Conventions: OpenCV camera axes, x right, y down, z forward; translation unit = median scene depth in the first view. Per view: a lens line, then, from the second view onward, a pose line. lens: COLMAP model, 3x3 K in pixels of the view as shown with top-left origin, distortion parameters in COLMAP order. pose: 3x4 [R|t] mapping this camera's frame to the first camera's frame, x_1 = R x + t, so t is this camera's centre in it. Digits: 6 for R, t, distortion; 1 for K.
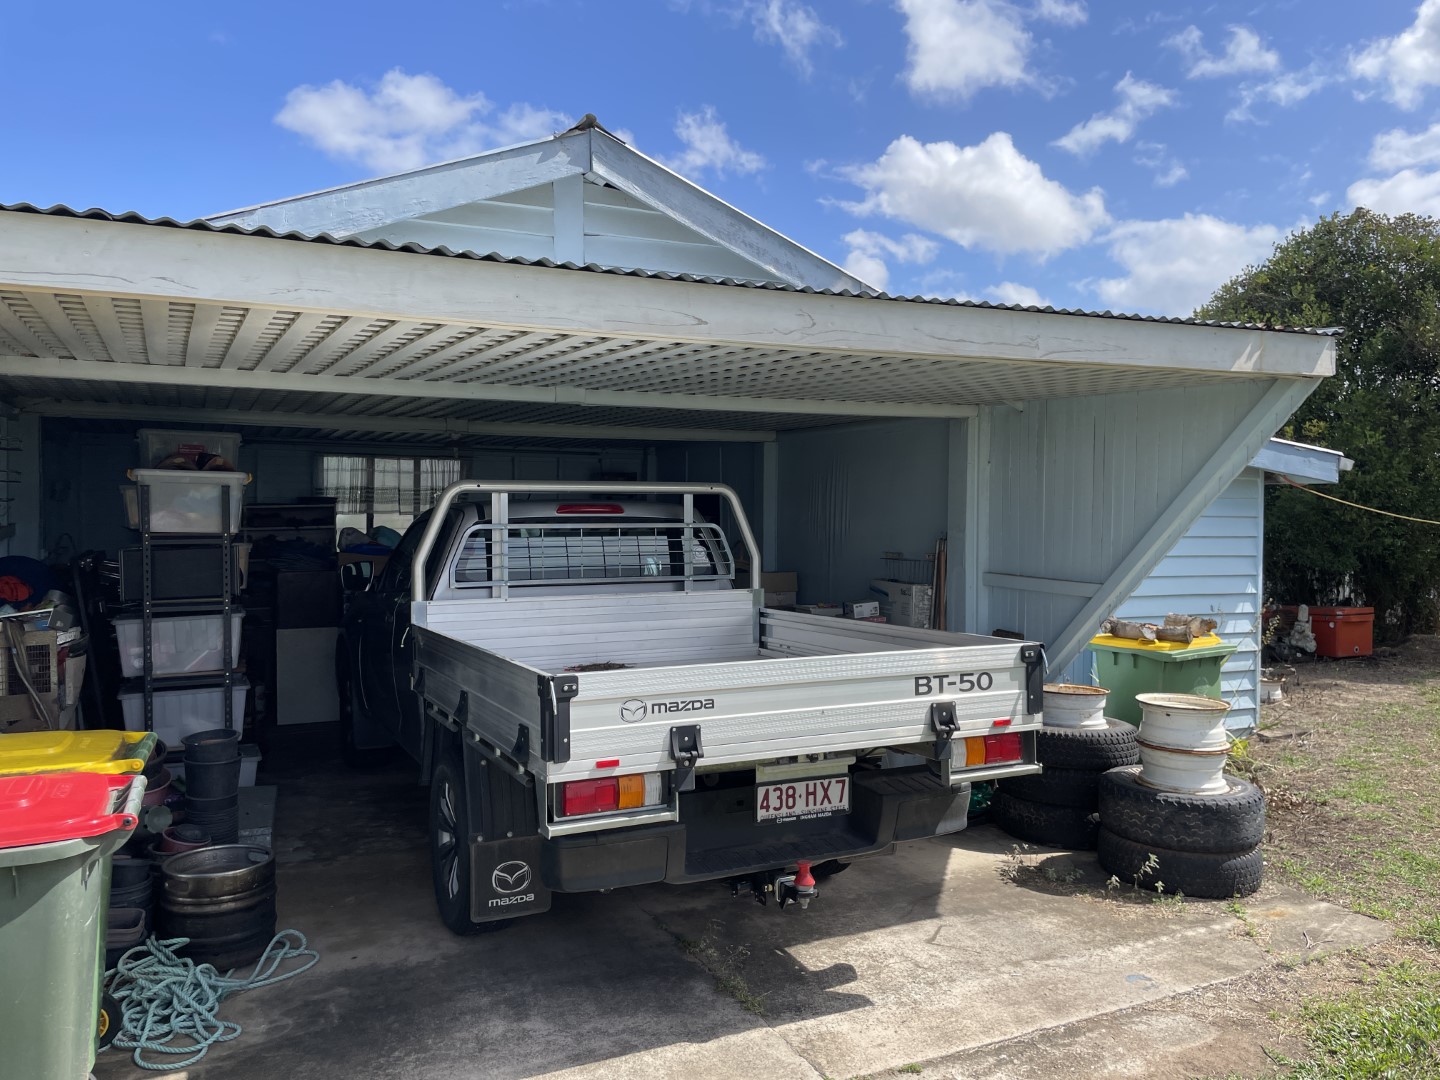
lens RADIAL K [[1100.6, 0, 737.7], [0, 1100.6, 534.6], [0, 0, 1]] dist [0.064998, -0.098719]
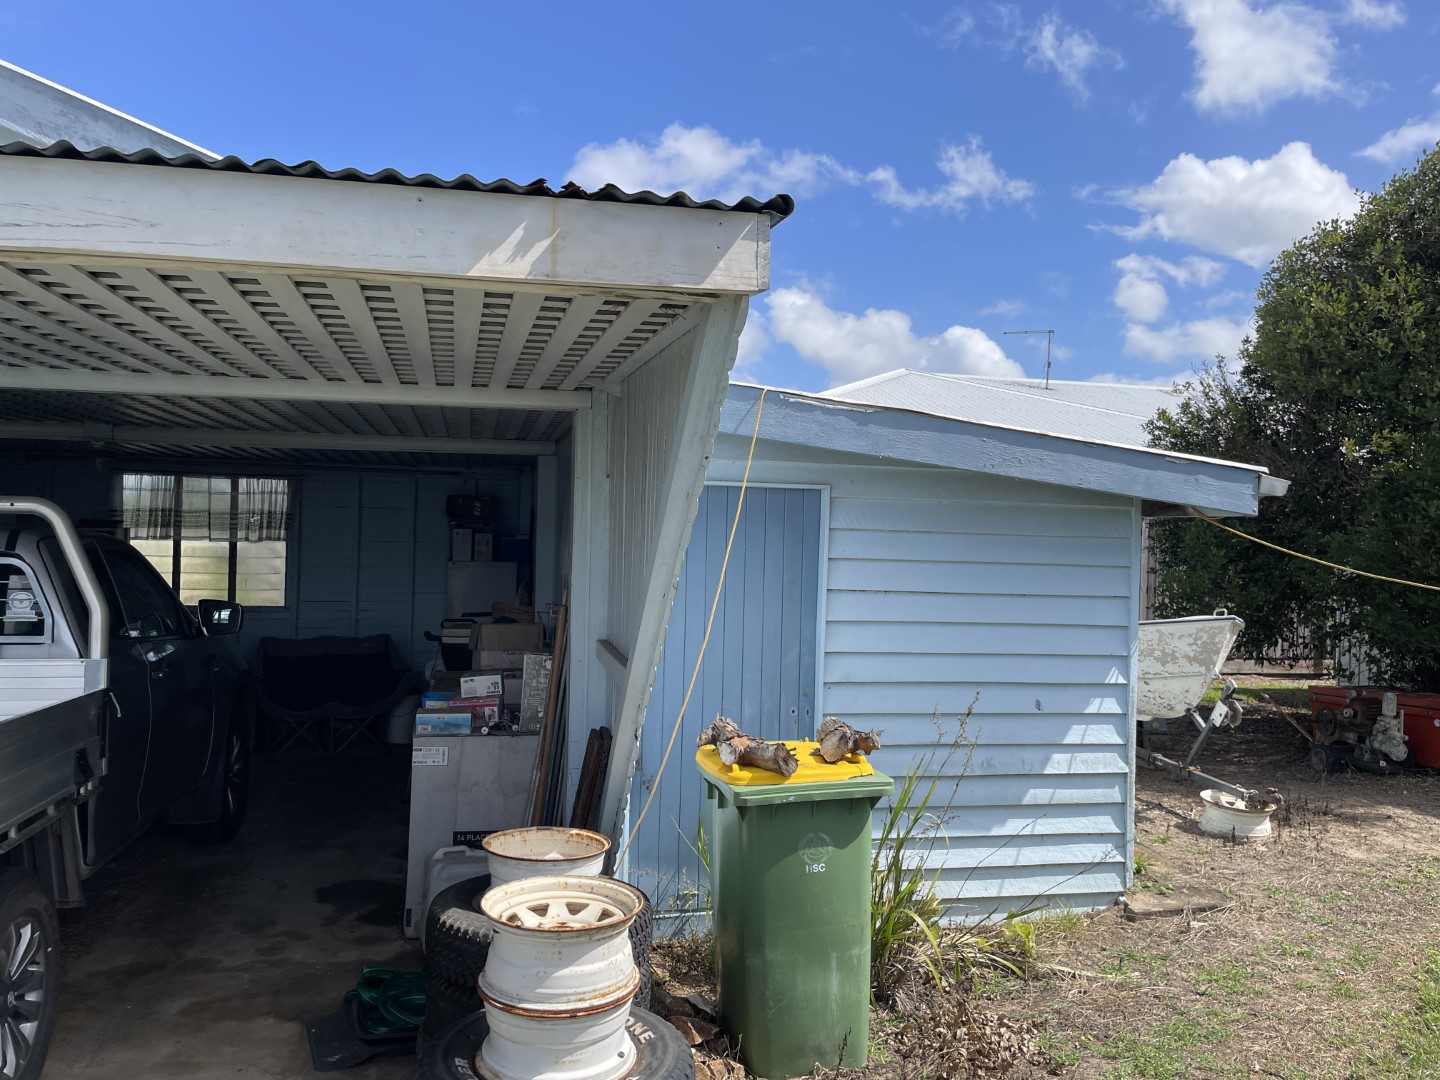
lens RADIAL K [[1100.6, 0, 737.7], [0, 1100.6, 534.6], [0, 0, 1]] dist [0.064998, -0.098719]
pose [[0.972796, 0.016840, -0.231051, 0.267697], [-0.023975, 0.999317, -0.028108, -0.007393], [0.230420, 0.032882, 0.972535, 0.214077]]
